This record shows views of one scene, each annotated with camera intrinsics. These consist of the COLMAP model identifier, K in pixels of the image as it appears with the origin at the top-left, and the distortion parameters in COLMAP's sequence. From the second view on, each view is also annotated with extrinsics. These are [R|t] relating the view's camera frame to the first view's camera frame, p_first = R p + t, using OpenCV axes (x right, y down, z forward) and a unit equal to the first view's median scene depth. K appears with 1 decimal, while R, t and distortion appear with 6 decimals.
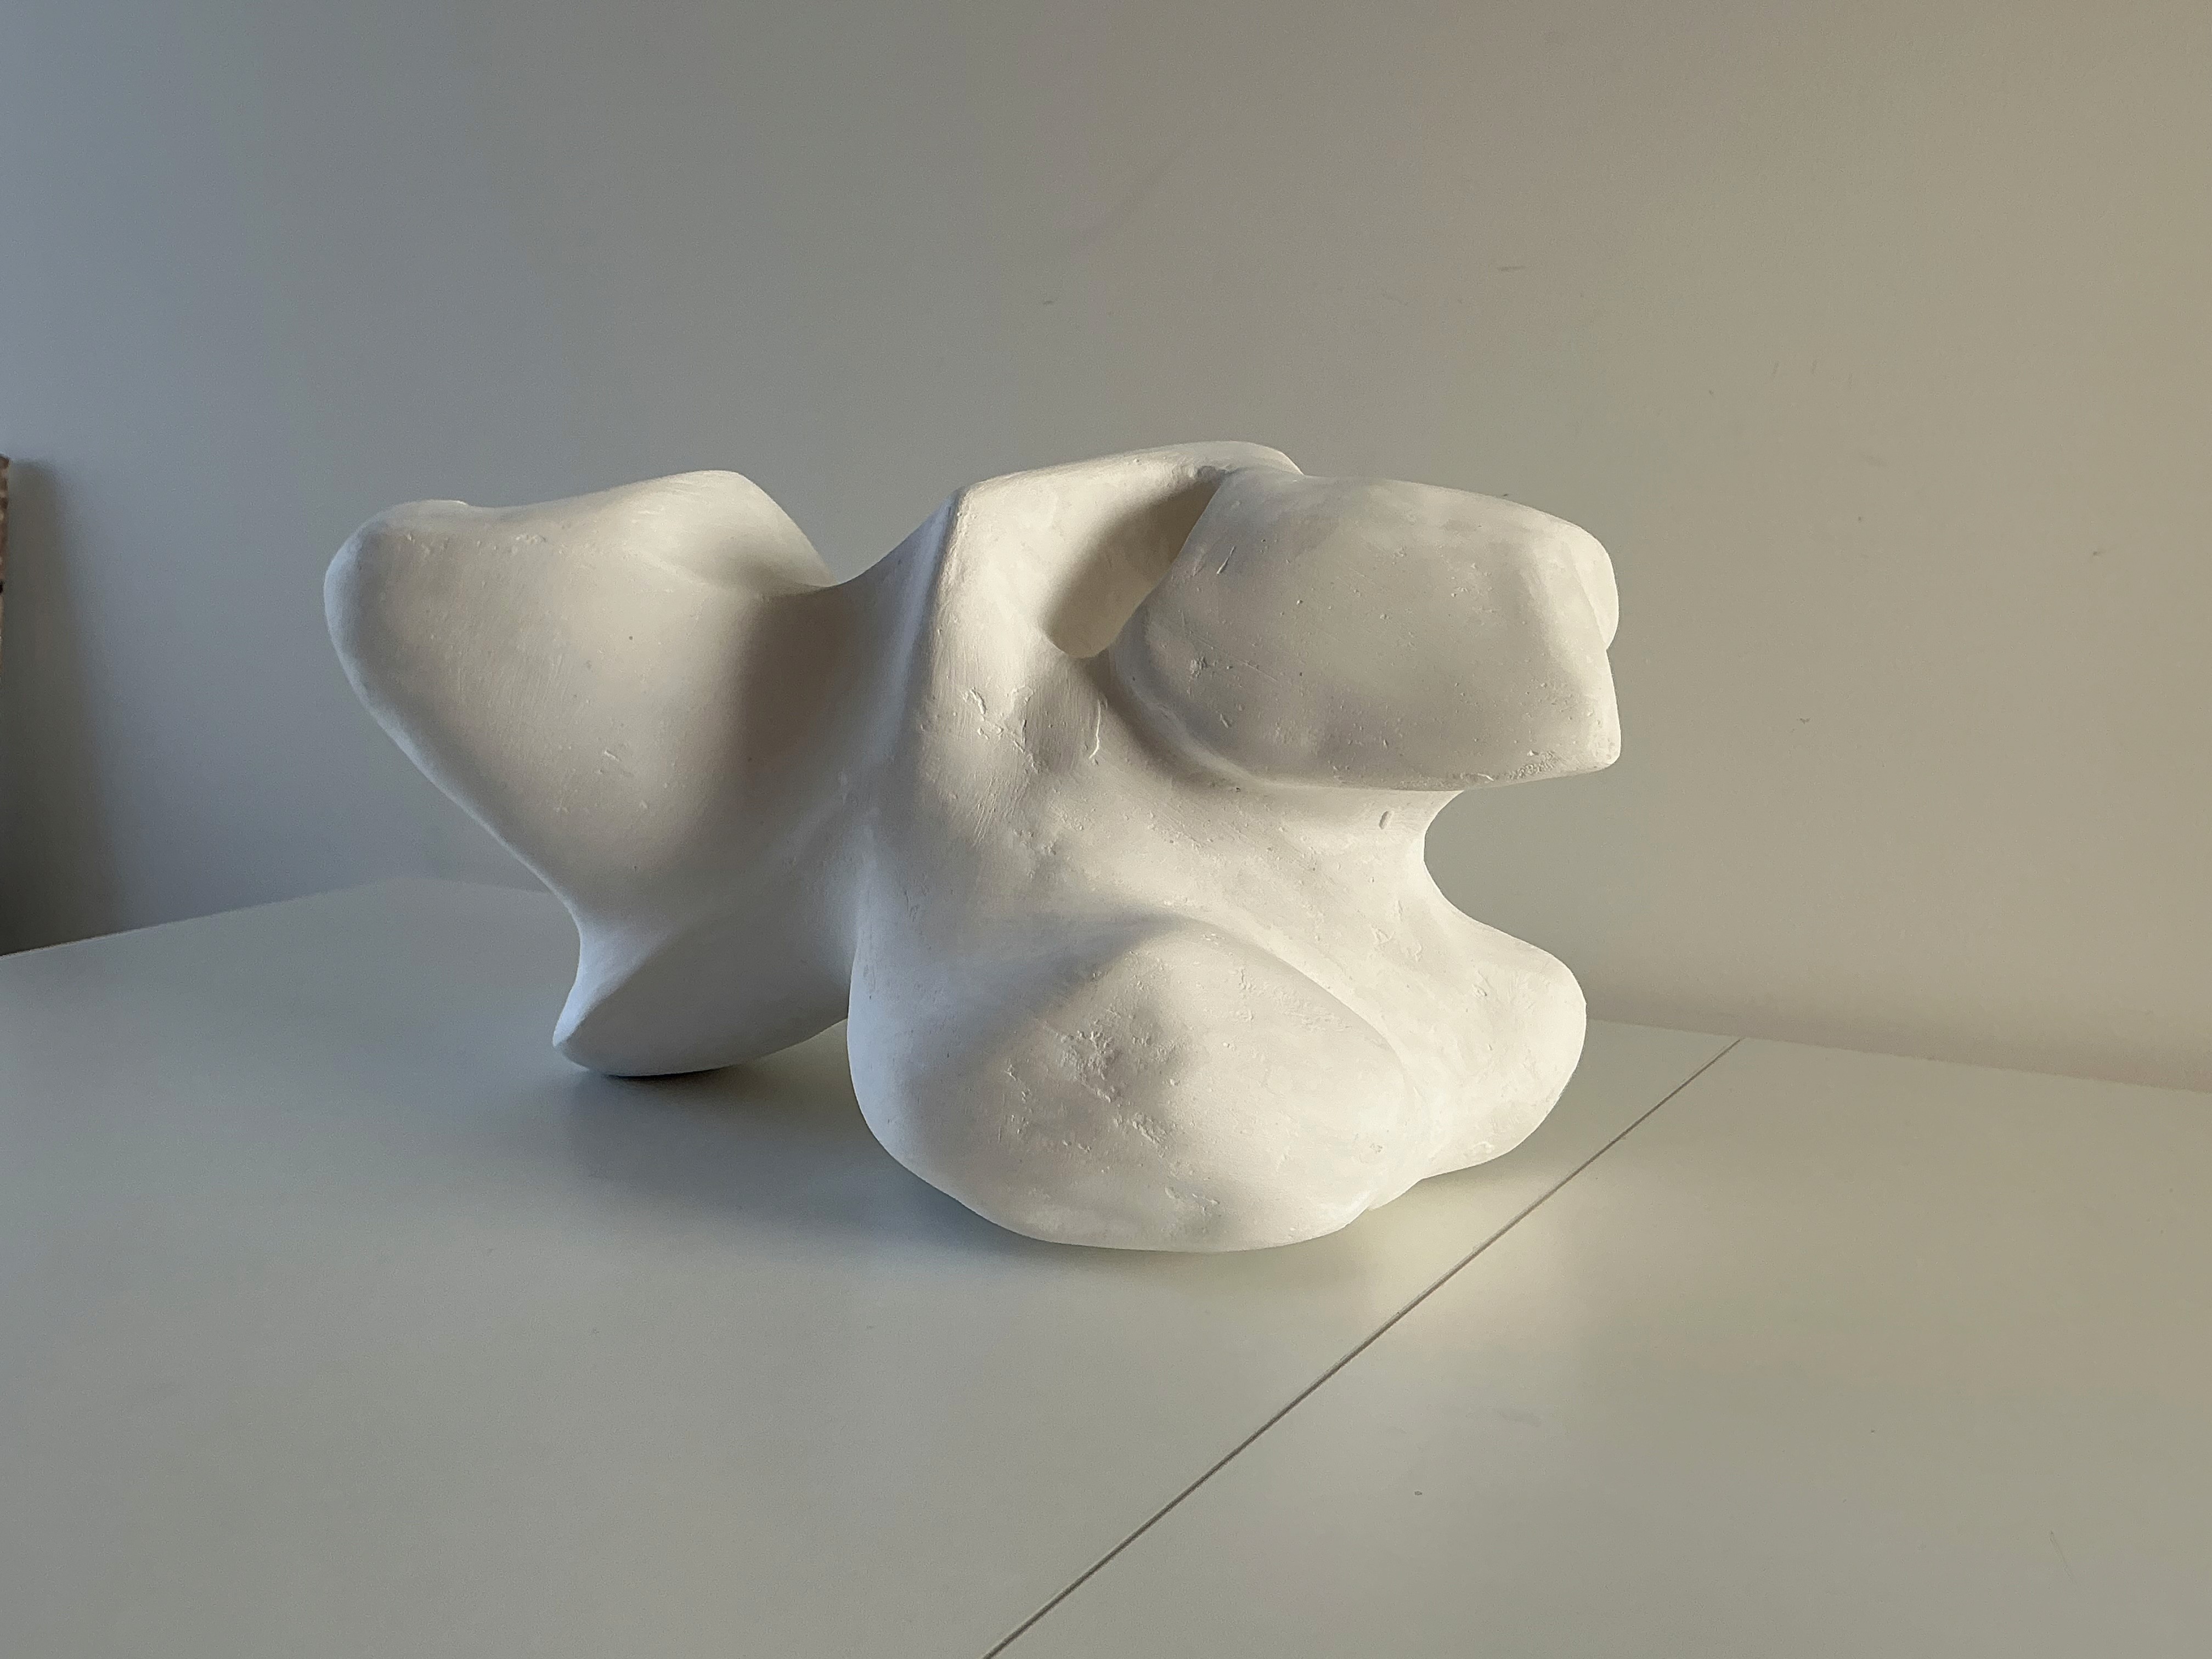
lens RADIAL K [[2146.3, 0, 1104.9], [0, 2146.3, 824.2], [0, 0, 1]] dist [0.061902, 0.000000]
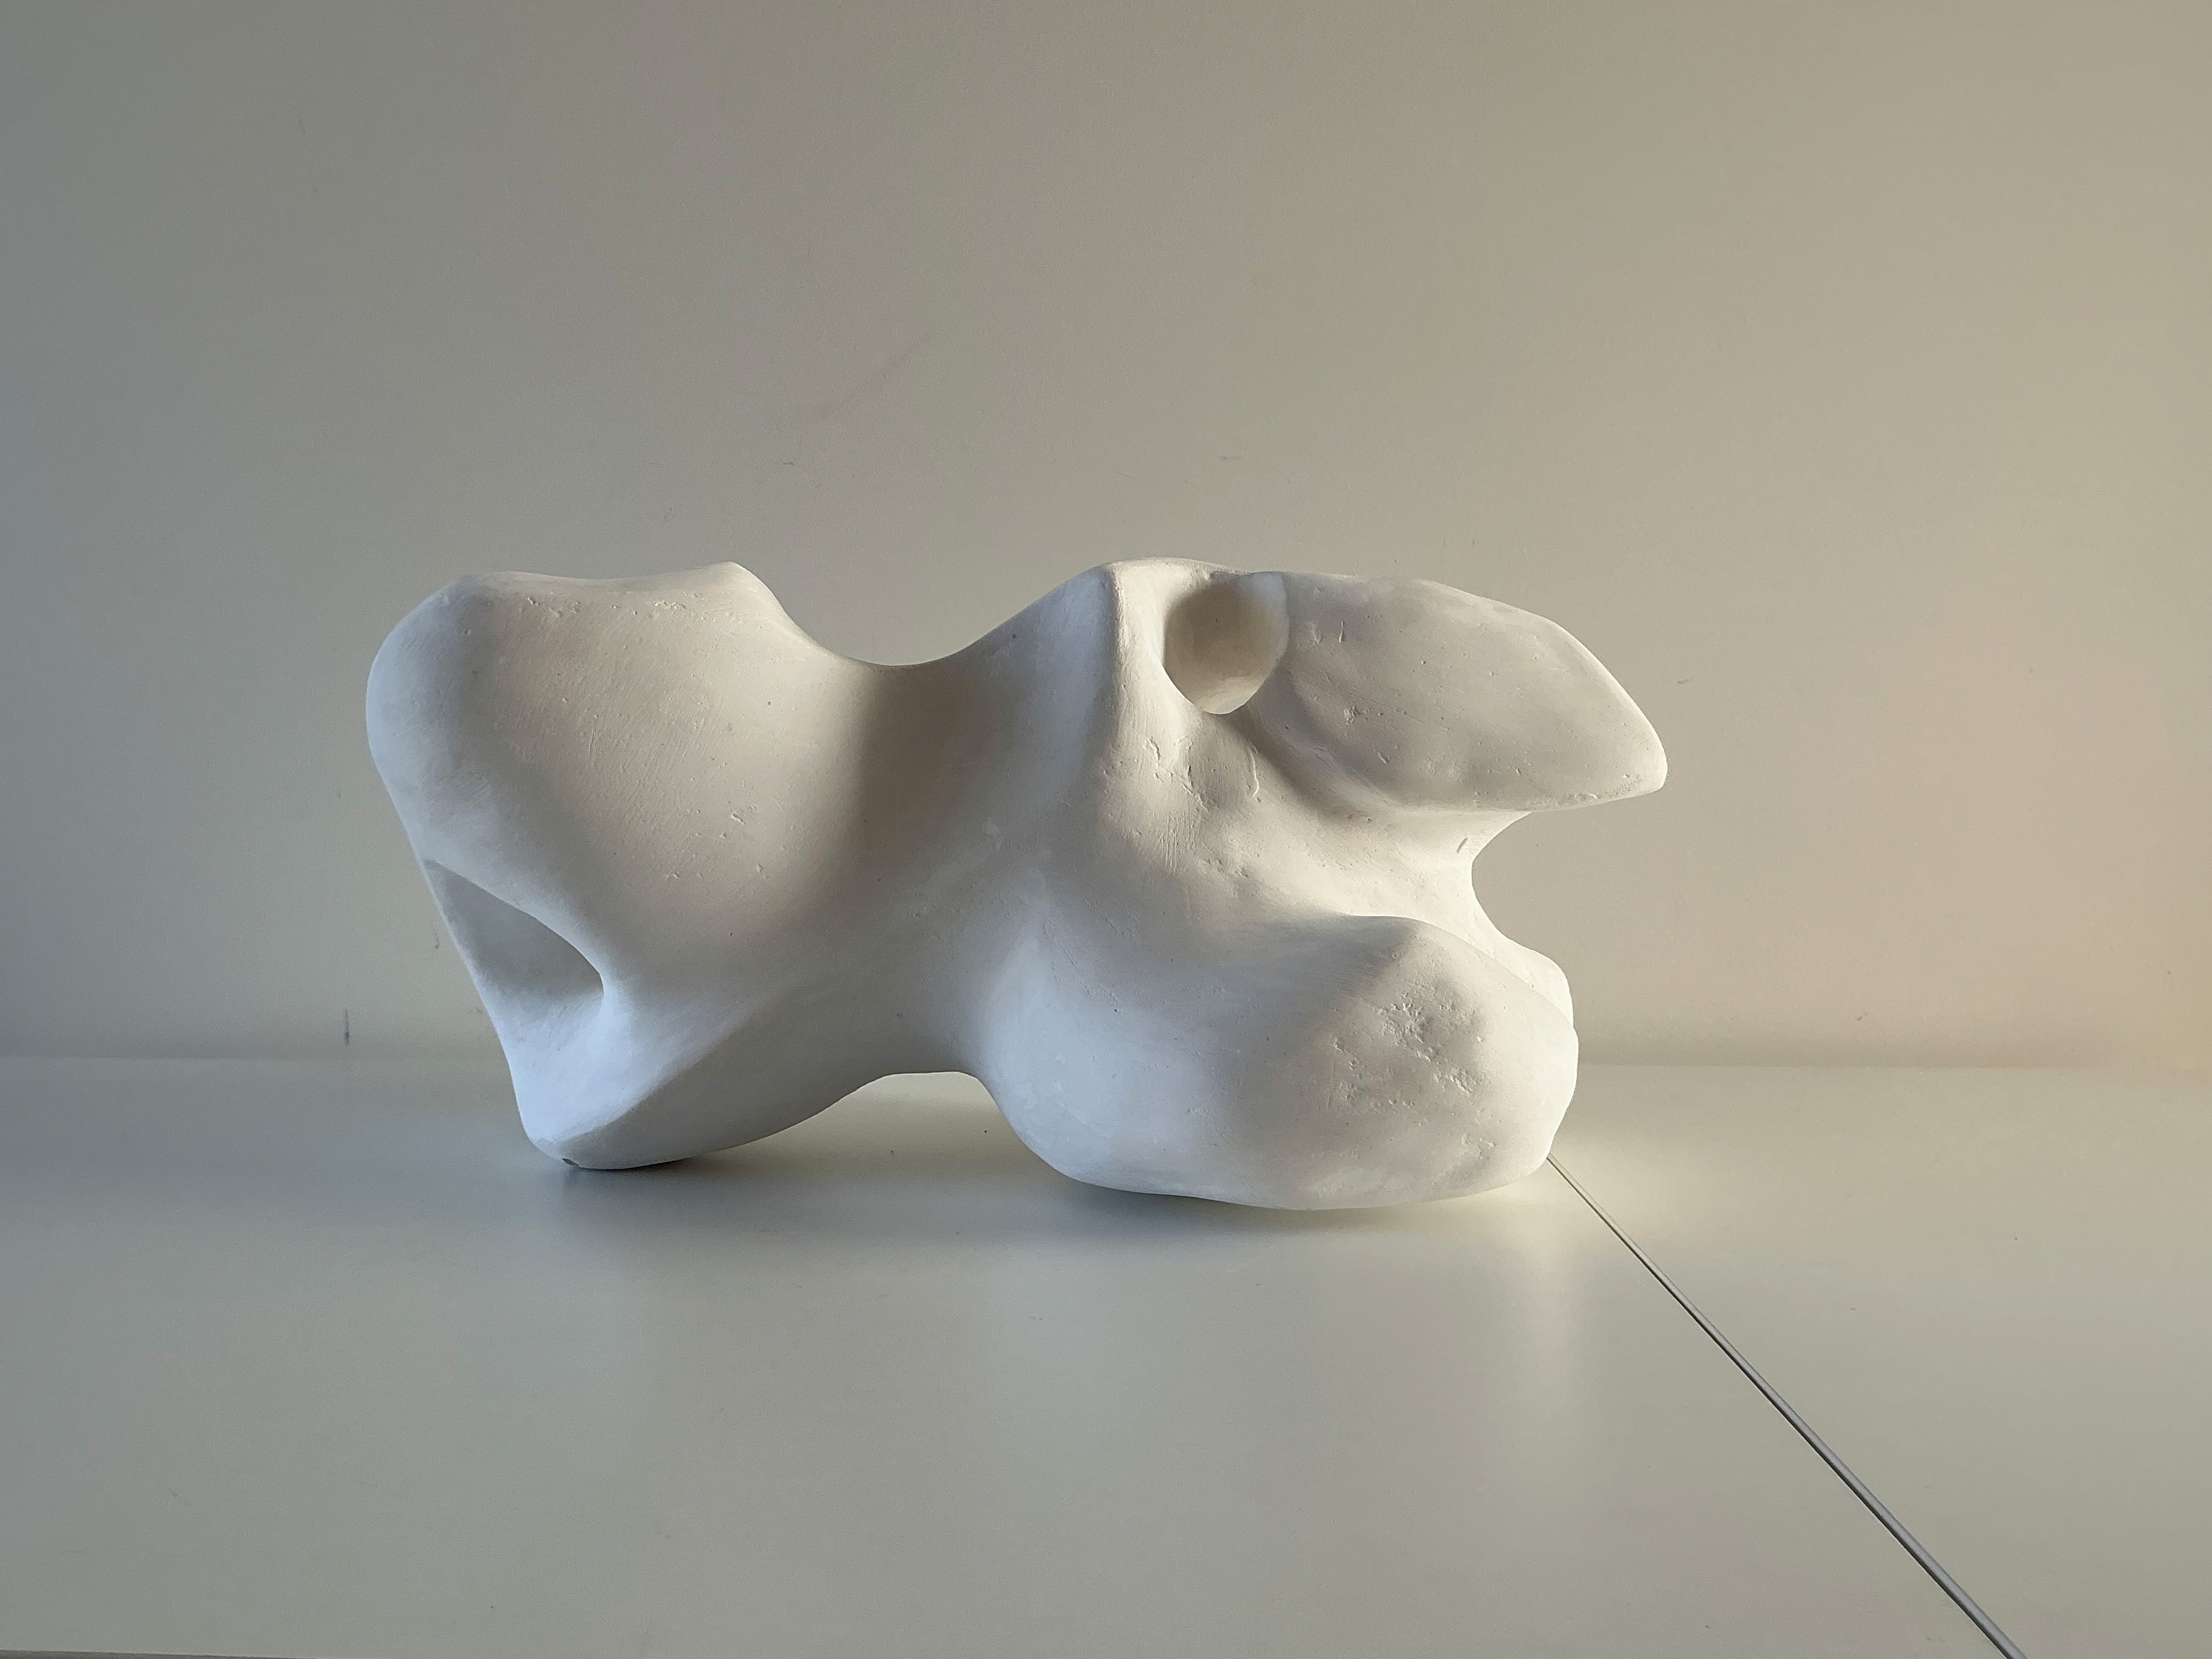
lens RADIAL K [[1925.4, 0, 1105.8], [0, 1925.4, 830.2], [0, 0, 1]] dist [0.086625, 0.001654]
pose [[0.887555, -0.012178, 0.460541, -0.558096], [0.066333, 0.992613, -0.101588, 0.087815], [-0.455902, 0.120714, 0.881806, 0.125228]]
